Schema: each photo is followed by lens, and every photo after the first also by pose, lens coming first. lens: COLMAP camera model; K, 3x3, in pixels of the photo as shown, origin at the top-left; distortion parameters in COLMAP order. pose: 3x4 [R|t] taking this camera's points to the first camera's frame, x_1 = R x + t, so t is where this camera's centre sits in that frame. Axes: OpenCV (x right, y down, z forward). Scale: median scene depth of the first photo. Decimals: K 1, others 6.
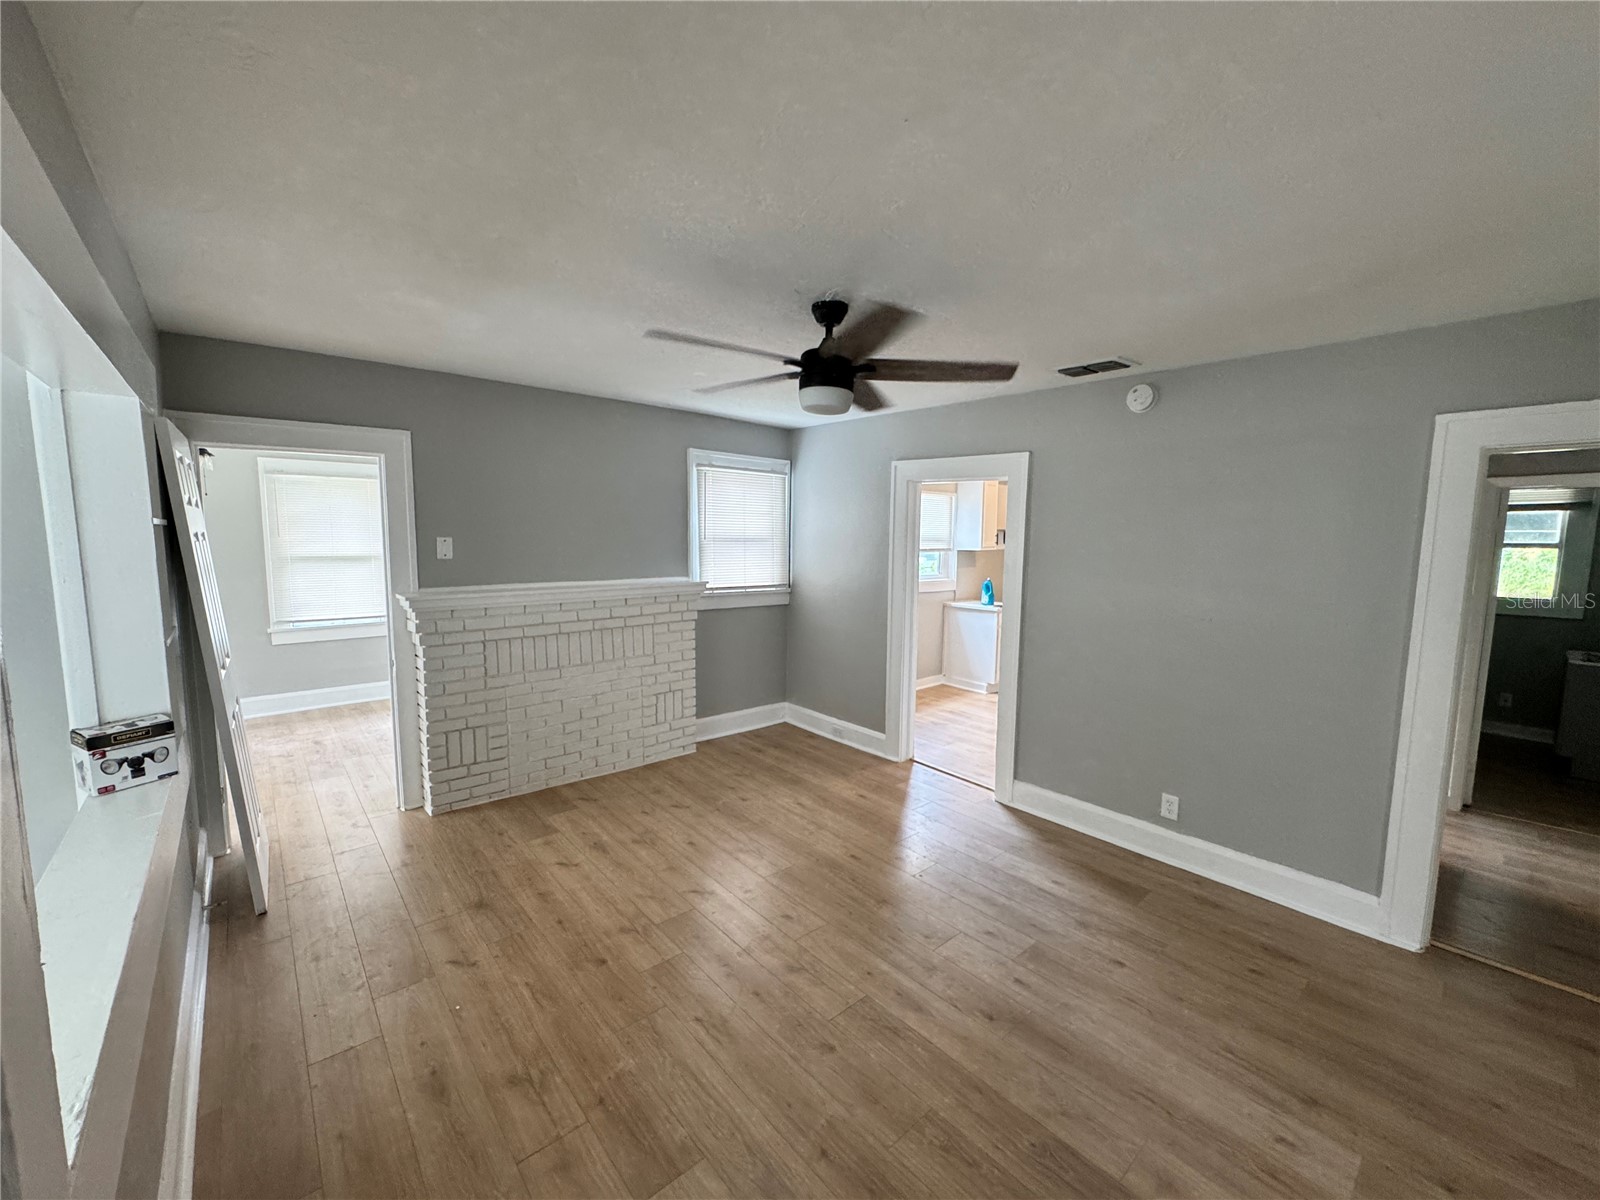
lens RADIAL K [[639.0, 0, 800.0], [0, 639.0, 600.0], [0, 0, 1]] dist [-0.000306, 0.000211]
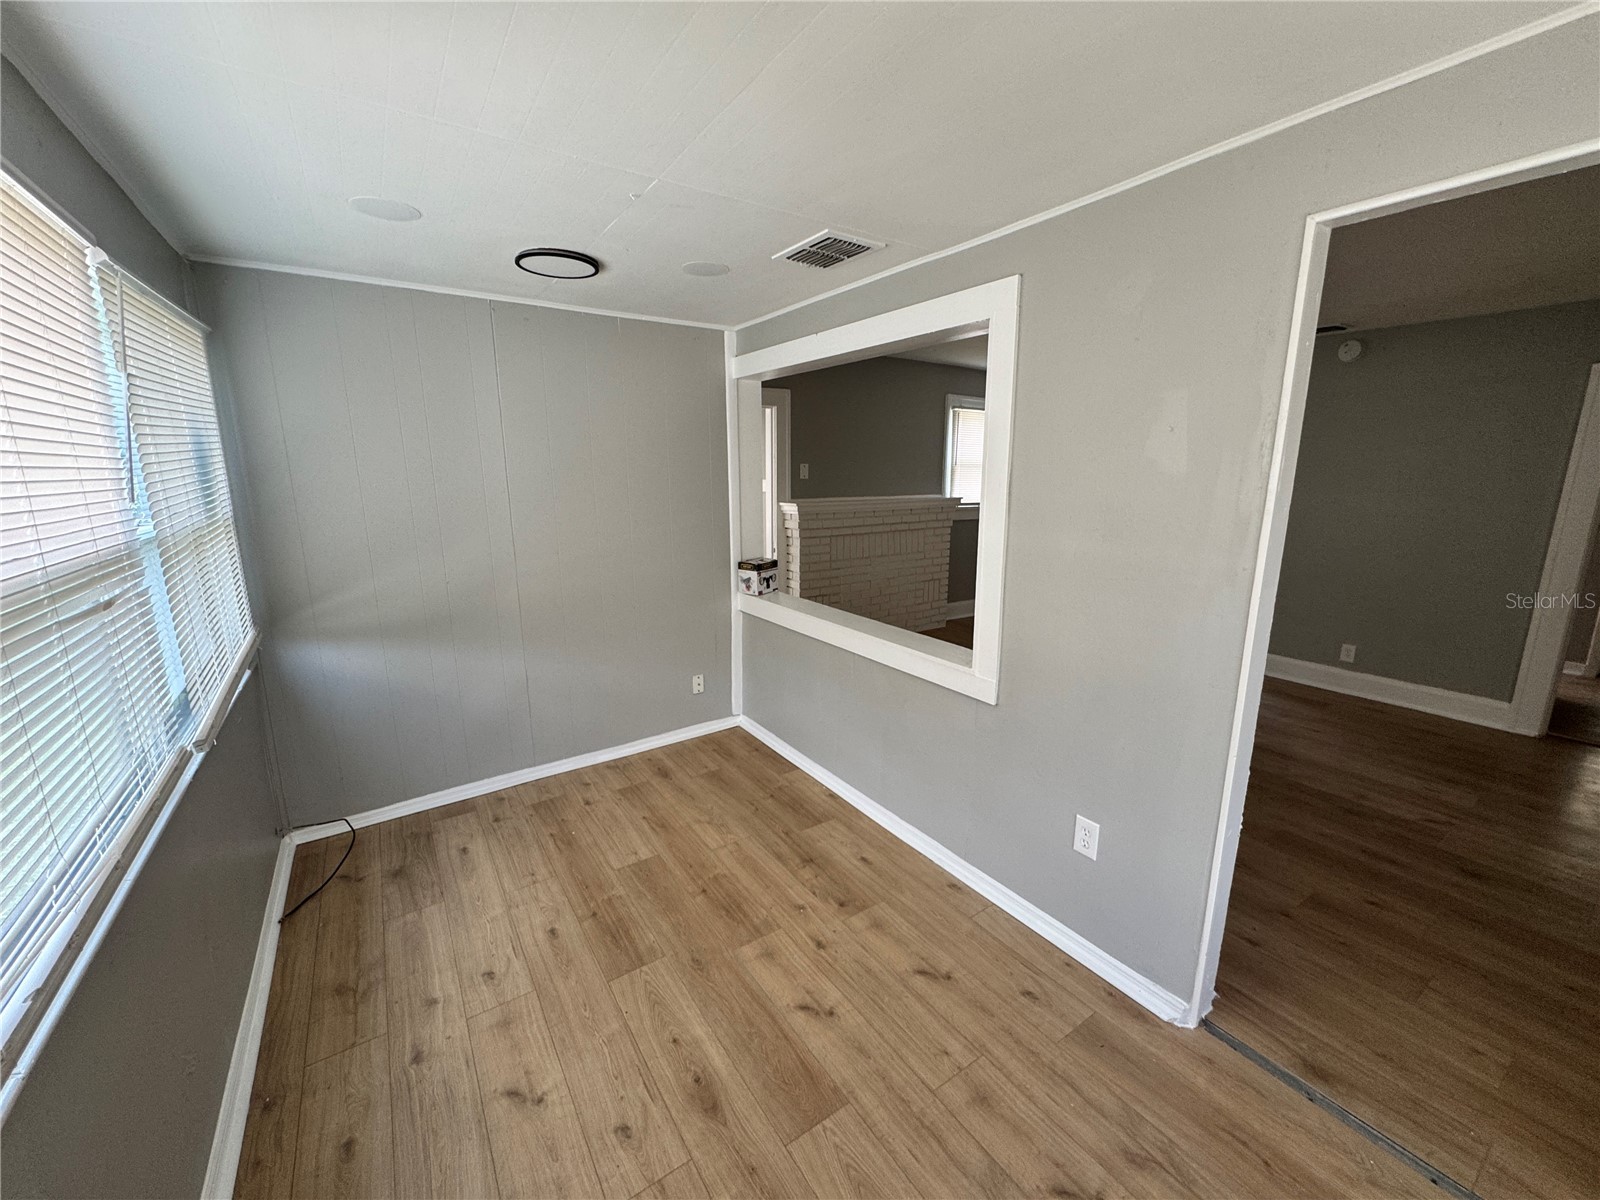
lens RADIAL K [[638.1, 0, 800.0], [0, 638.1, 600.0], [0, 0, 1]] dist [-0.001189, -0.000393]
pose [[0.991041, 0.017120, -0.132455, -0.422073], [-0.004206, 0.995259, 0.097165, 0.078025], [0.133490, -0.095737, 0.986415, -0.516849]]
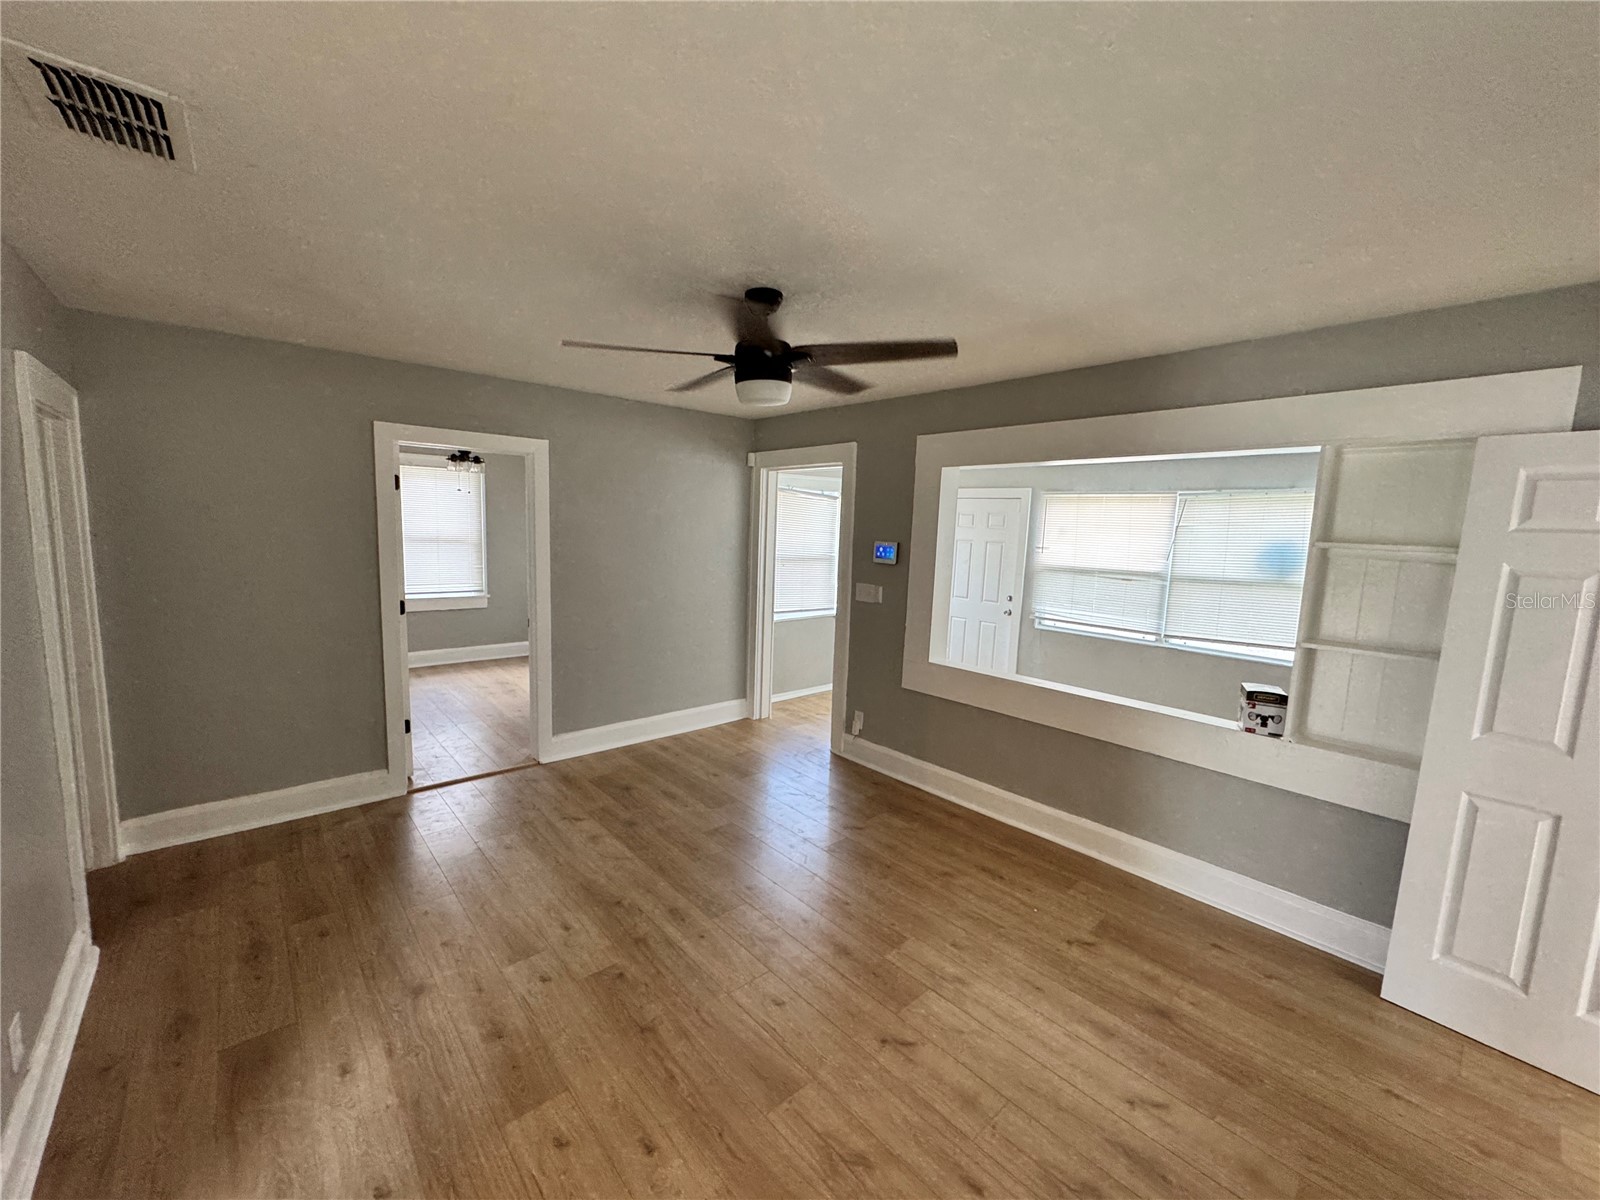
lens RADIAL K [[638.1, 0, 800.0], [0, 638.1, 600.0], [0, 0, 1]] dist [-0.001189, -0.000393]
pose [[-0.999300, -0.035301, -0.012371, -0.020164], [-0.037167, 0.974371, 0.221855, -0.151206], [0.004223, 0.222159, -0.975001, 1.406985]]
